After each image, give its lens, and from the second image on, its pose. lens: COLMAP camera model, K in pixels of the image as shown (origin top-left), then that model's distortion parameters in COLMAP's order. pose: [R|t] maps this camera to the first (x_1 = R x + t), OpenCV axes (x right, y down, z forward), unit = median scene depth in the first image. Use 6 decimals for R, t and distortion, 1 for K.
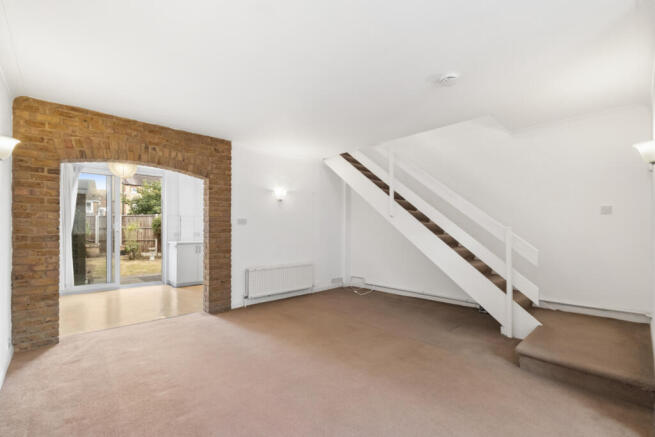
lens RADIAL K [[288.9, 0, 327.7], [0, 288.9, 228.6], [0, 0, 1]] dist [-0.001269, -0.000122]
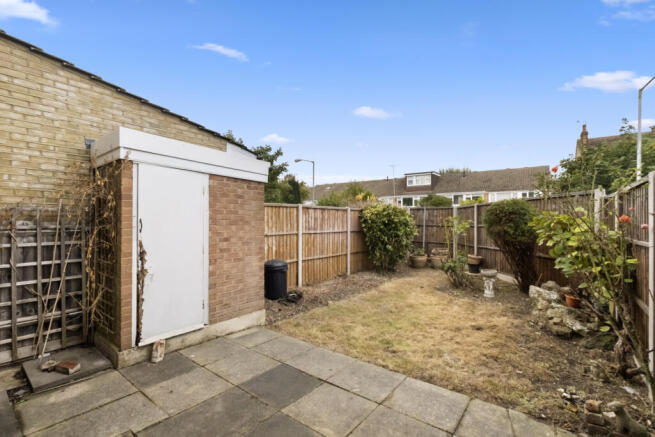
lens RADIAL K [[295.3, 0, 327.5], [0, 295.3, 218.5], [0, 0, 1]] dist [-0.003572, -0.000485]
pose [[0.153404, -0.008953, -0.988123, -0.556814], [-0.001599, 0.999955, -0.009308, -0.038139], [0.988162, 0.003008, 0.153383, 2.096945]]
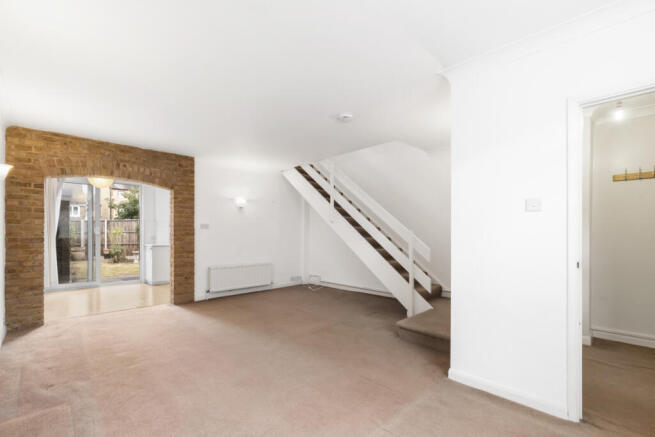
lens RADIAL K [[293.5, 0, 327.8], [0, 293.5, 233.7], [0, 0, 1]] dist [-0.000080, 0.000017]
pose [[0.999869, -0.000792, 0.016187, 0.203415], [0.000752, 0.999997, 0.002474, 0.002928], [-0.016189, -0.002461, 0.999866, -0.211959]]
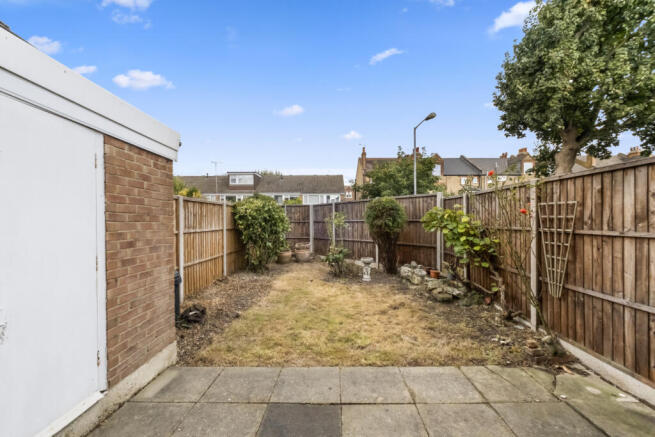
lens RADIAL K [[285.2, 0, 327.5], [0, 285.2, 218.5], [0, 0, 1]] dist [-0.003573, -0.000536]
pose [[0.712010, -0.008930, -0.702112, -0.883342], [0.010512, 0.999943, -0.002058, -0.024524], [0.702091, -0.005915, 0.712063, 1.770146]]
